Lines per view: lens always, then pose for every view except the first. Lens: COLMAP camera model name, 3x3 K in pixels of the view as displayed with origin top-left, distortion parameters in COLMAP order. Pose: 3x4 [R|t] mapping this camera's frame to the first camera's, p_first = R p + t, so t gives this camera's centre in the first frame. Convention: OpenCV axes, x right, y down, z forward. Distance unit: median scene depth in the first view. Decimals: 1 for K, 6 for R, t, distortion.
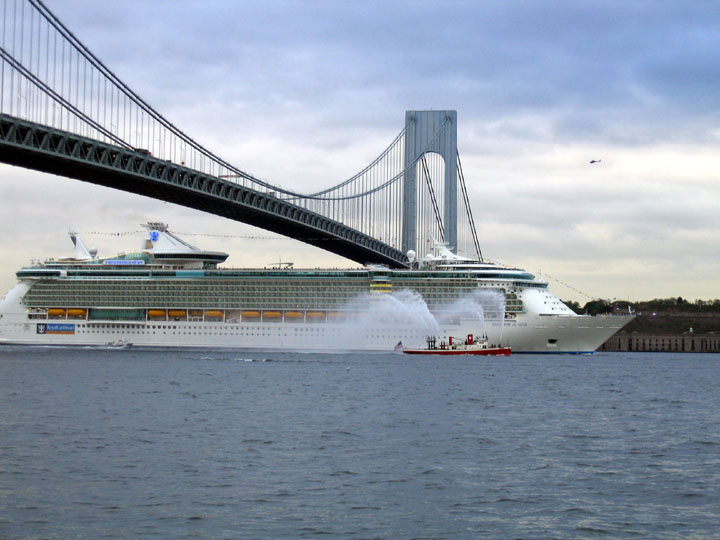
lens RADIAL K [[2127.0, 0, 338.3], [0, 2127.0, 270.0], [0, 0, 1]] dist [0.040167, -0.136628]
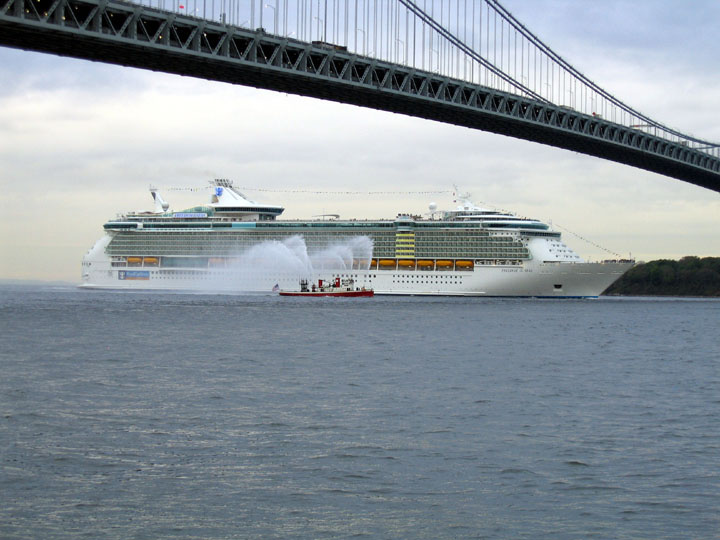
lens RADIAL K [[2127.0, 0, 338.3], [0, 2127.0, 270.0], [0, 0, 1]] dist [0.040167, -0.136628]
pose [[0.978843, -0.001414, -0.204607, 0.198642], [0.006133, 0.999730, 0.022431, 0.000580], [0.204520, -0.023211, 0.978587, -0.063616]]
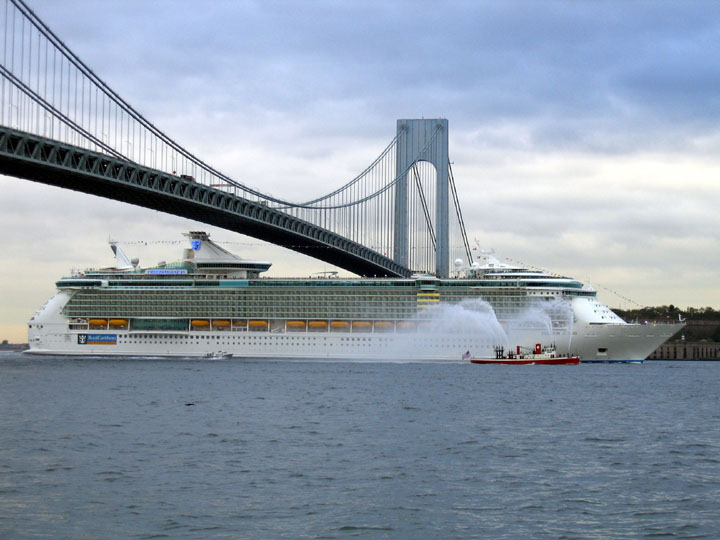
lens RADIAL K [[2127.0, 0, 338.3], [0, 2127.0, 270.0], [0, 0, 1]] dist [0.040167, -0.136628]
pose [[0.999980, -0.002987, 0.005637, -0.026142], [0.003010, 0.999987, -0.004123, -0.000136], [-0.005625, 0.004140, 0.999976, 0.009850]]
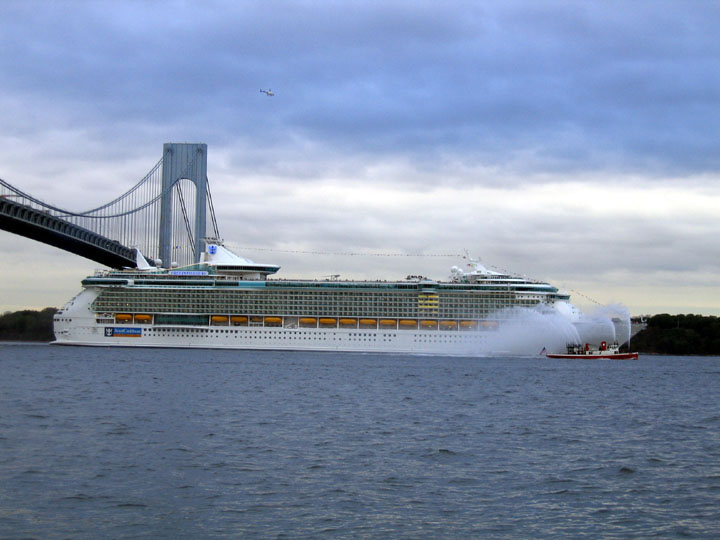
lens RADIAL K [[1778.4, 0, 495.7], [0, 1778.4, 270.3], [0, 0, 1]] dist [-0.088057, -0.623249]
pose [[0.973836, 0.013556, 0.226848, -0.153179], [-0.012305, 0.999900, -0.006927, -0.000503], [-0.226919, 0.003955, 0.973906, 0.064186]]
